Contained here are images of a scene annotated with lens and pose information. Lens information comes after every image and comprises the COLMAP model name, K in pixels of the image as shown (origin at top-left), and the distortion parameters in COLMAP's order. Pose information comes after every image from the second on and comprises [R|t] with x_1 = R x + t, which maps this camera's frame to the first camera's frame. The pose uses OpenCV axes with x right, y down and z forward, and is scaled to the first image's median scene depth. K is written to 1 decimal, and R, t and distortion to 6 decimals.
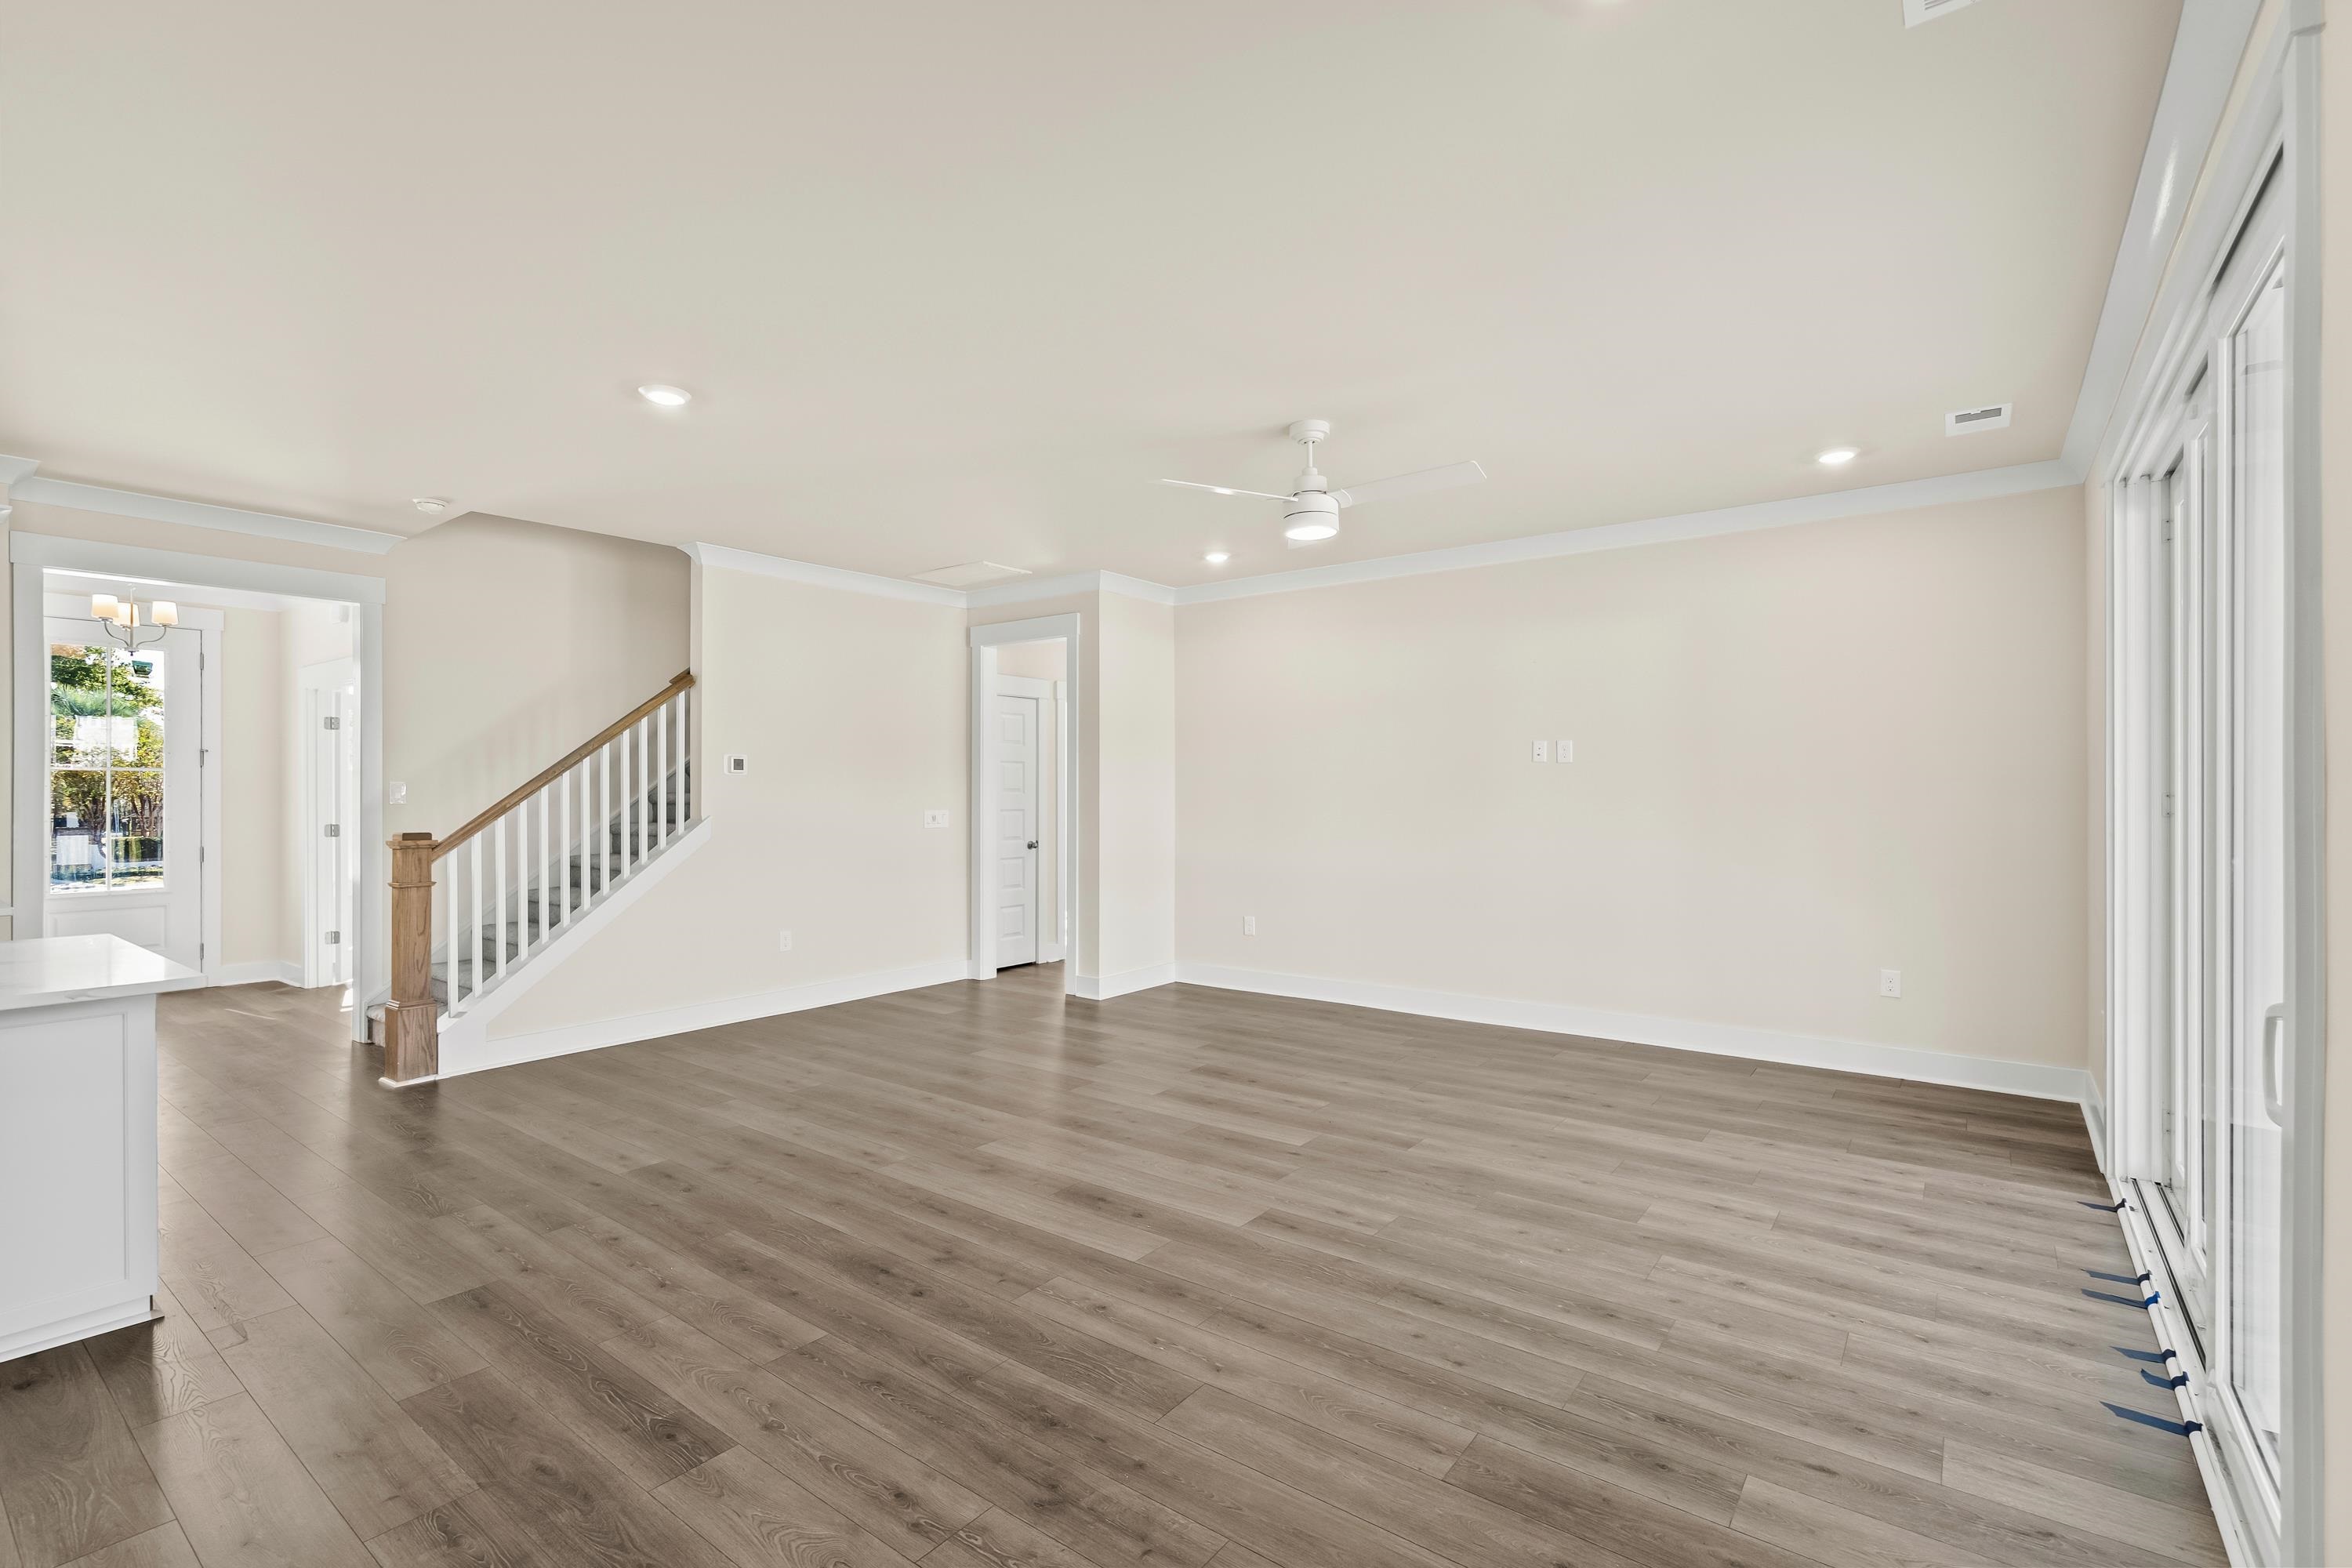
lens RADIAL K [[1065.1, 0, 1178.9], [0, 1065.1, 789.7], [0, 0, 1]] dist [-0.001918, 0.000392]
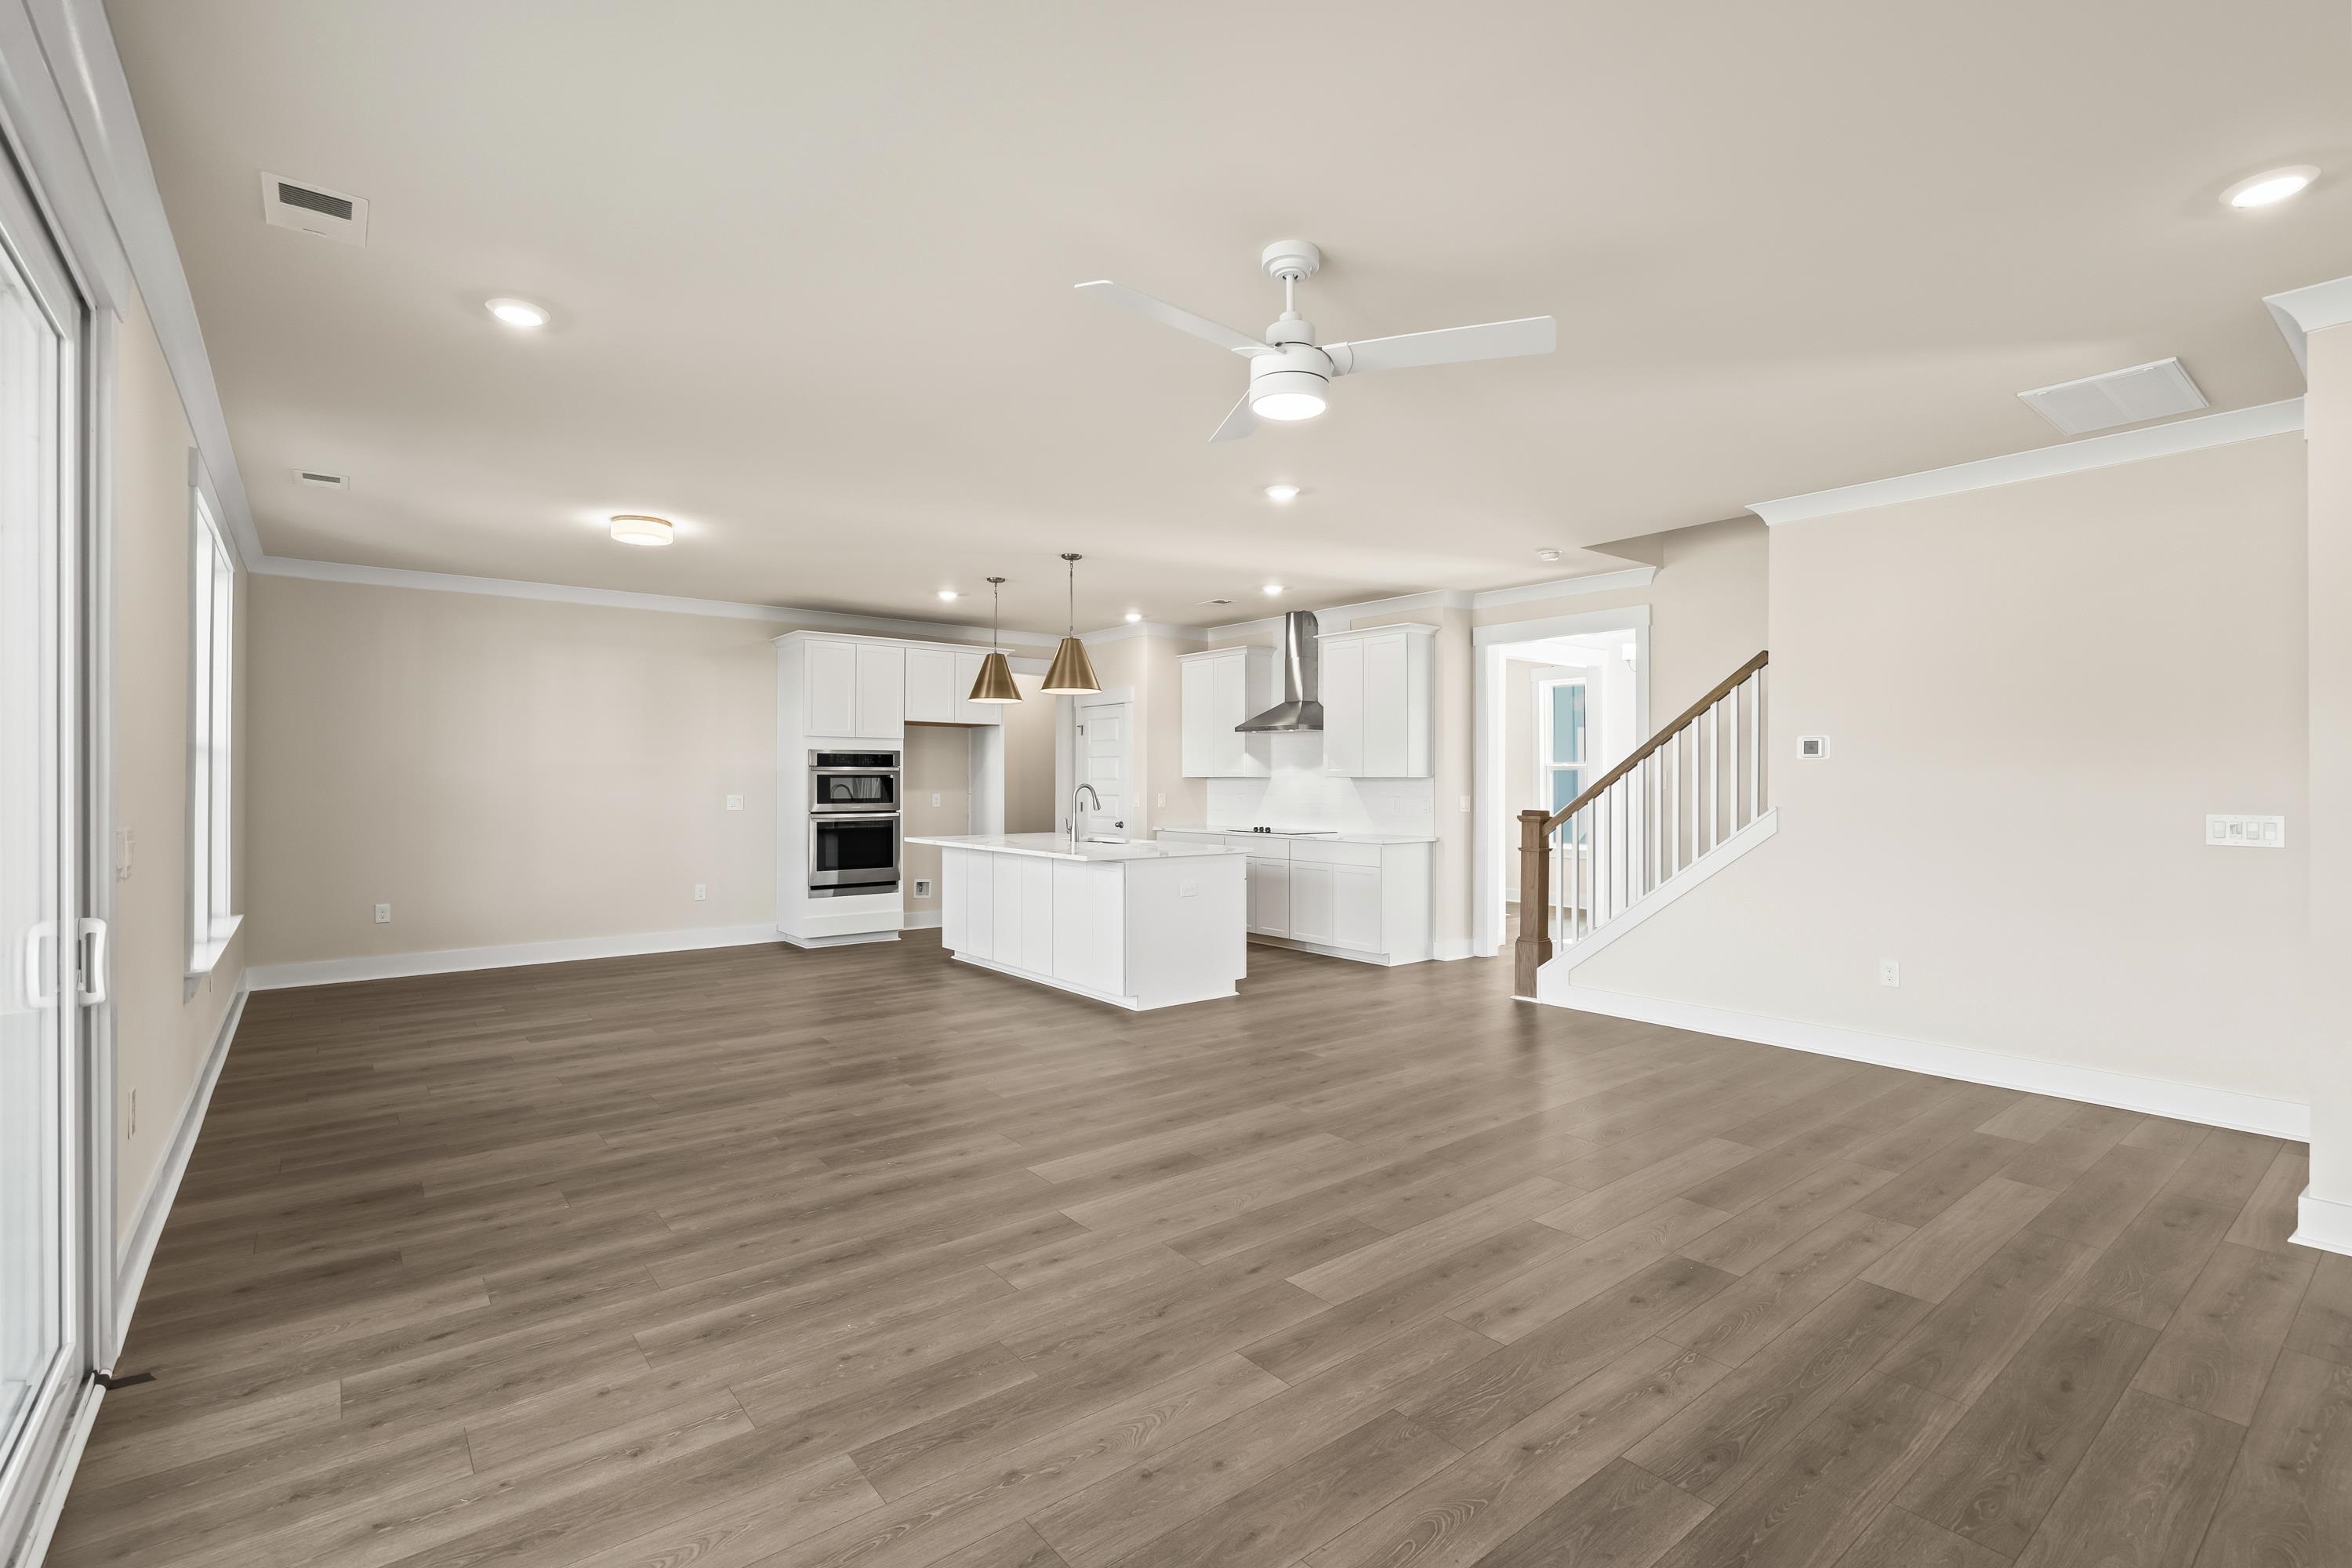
lens RADIAL K [[1065.1, 0, 1166.7], [0, 1065.1, 777.3], [0, 0, 1]] dist [-0.001918, 0.000392]
pose [[-0.255927, -0.000784, -0.966696, 1.024472], [0.000701, 0.999999, -0.000996, 0.000376], [0.966696, -0.000933, -0.255926, 1.381436]]
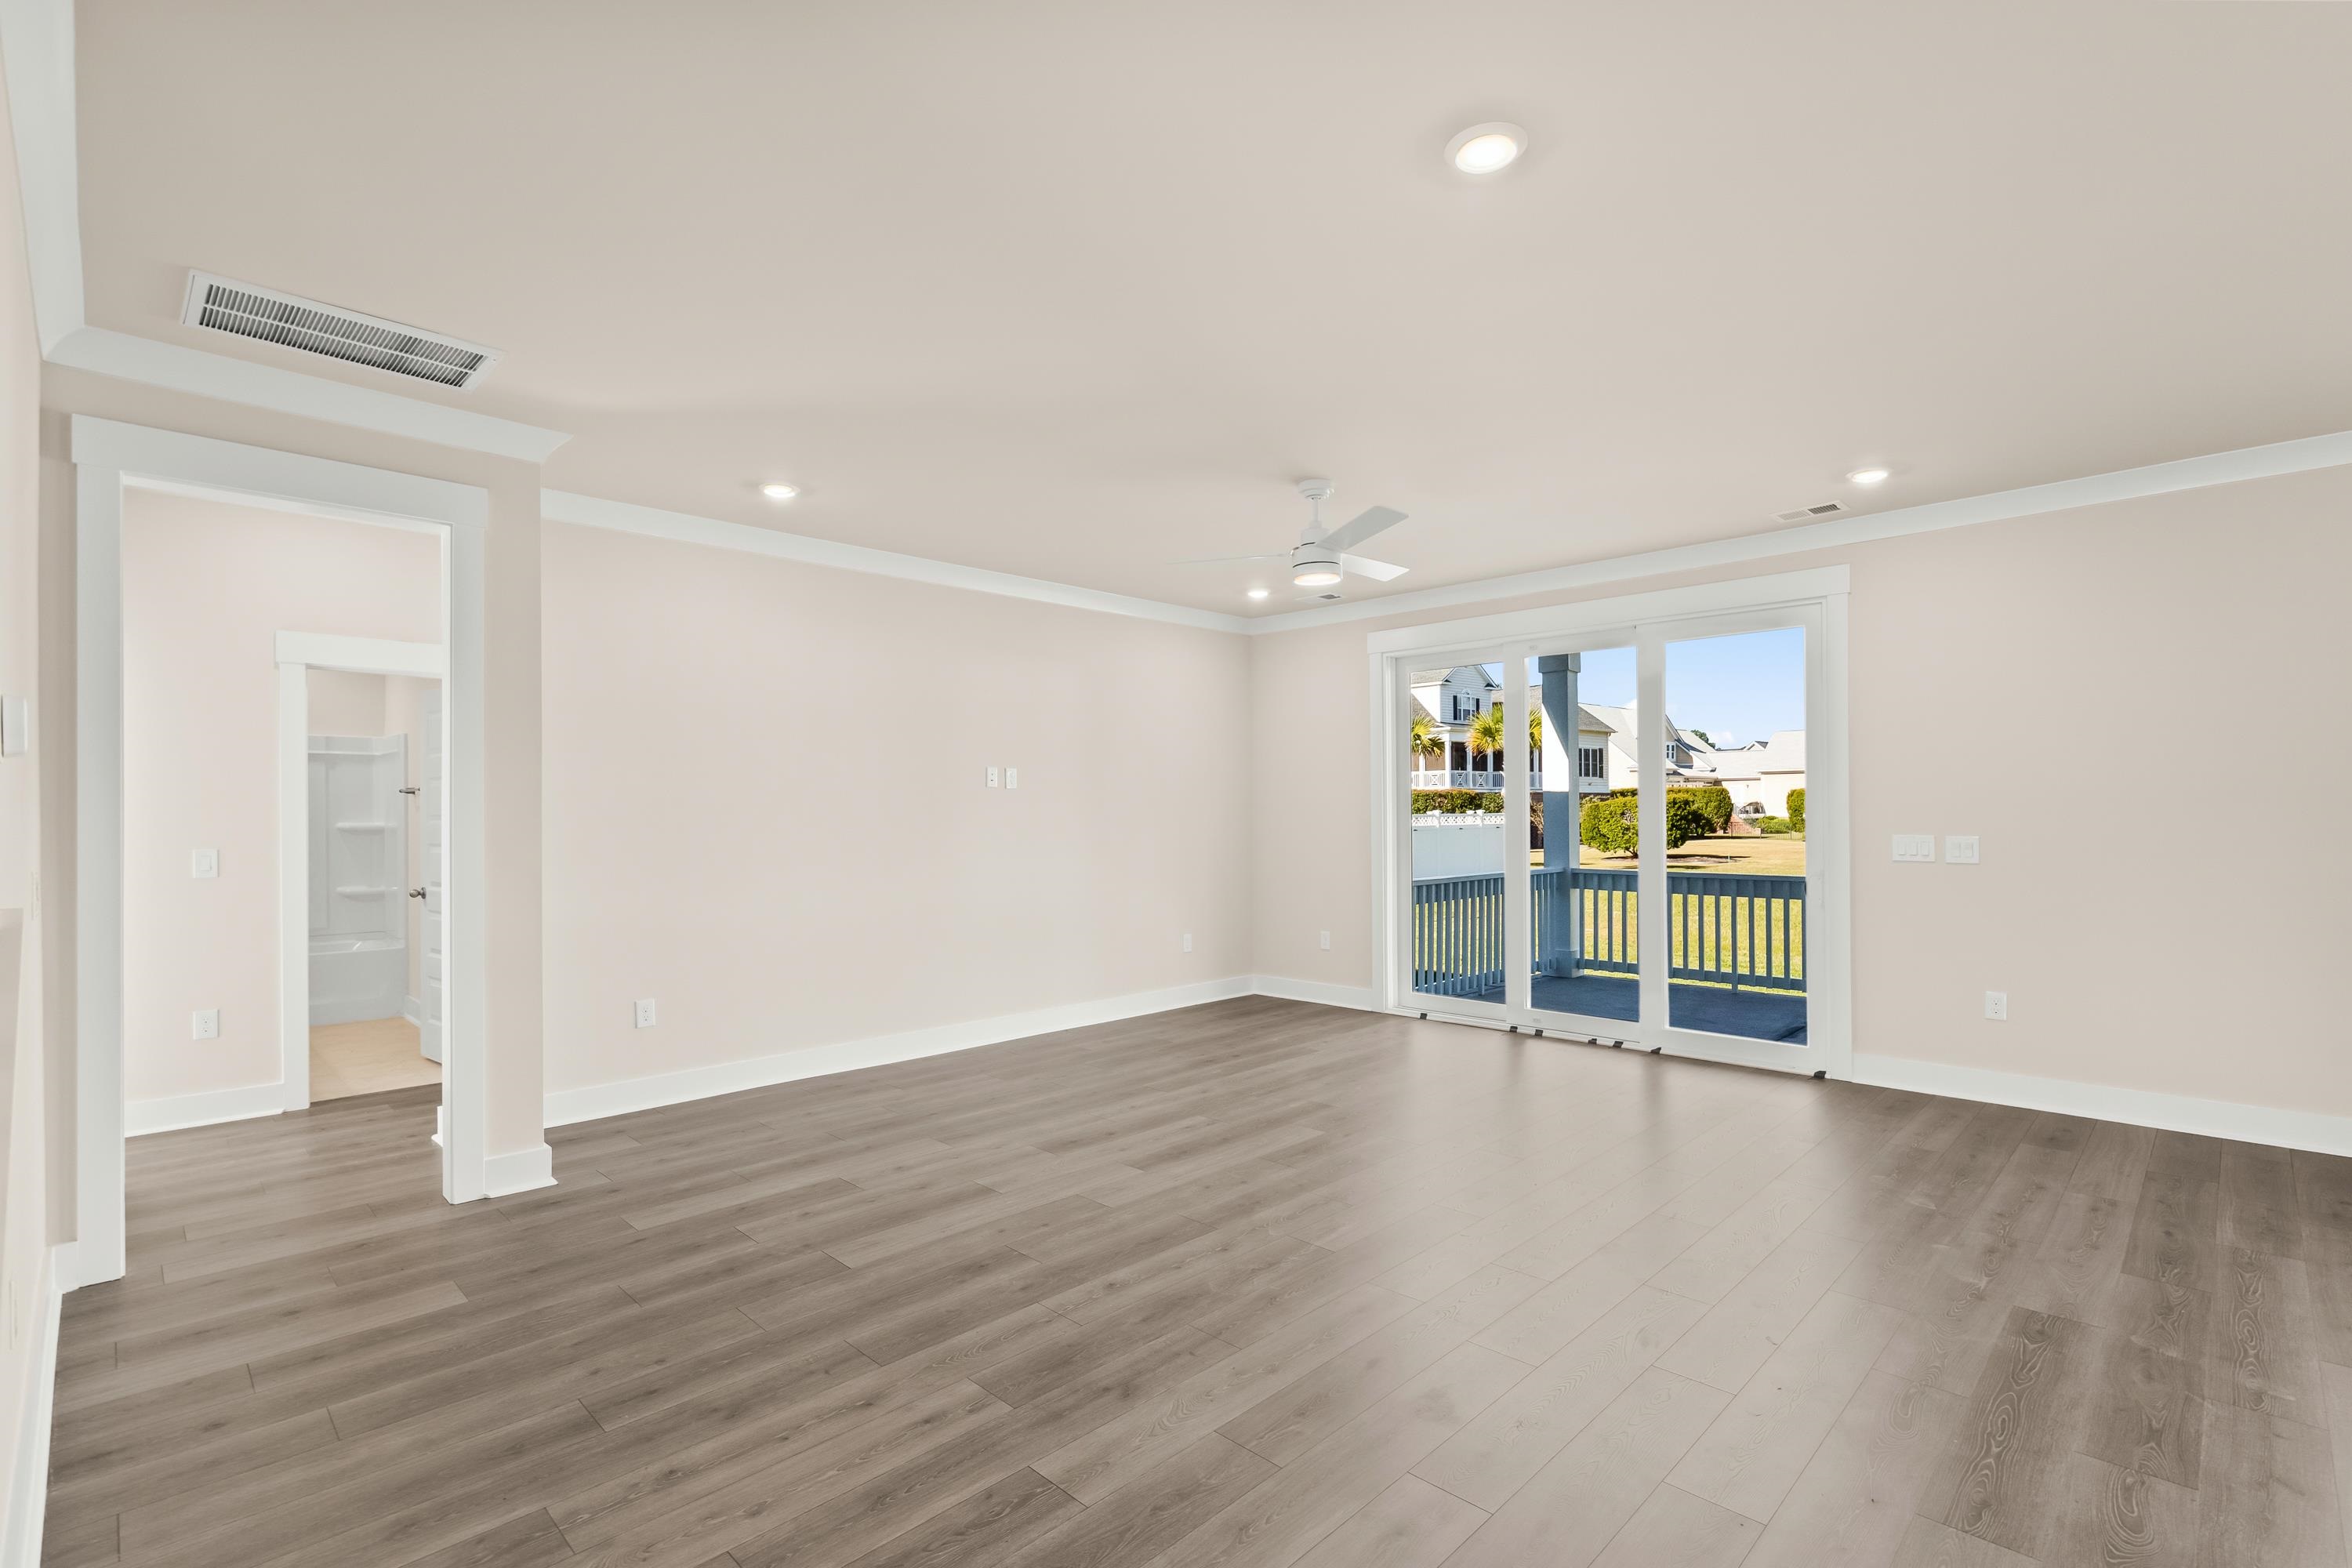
lens RADIAL K [[1065.1, 0, 1180.9], [0, 1065.1, 803.6], [0, 0, 1]] dist [-0.001918, 0.000392]
pose [[0.133828, 0.011010, 0.990943, -1.258856], [0.006455, 0.999907, -0.011981, 0.005903], [-0.990984, 0.007999, 0.133744, 1.247307]]
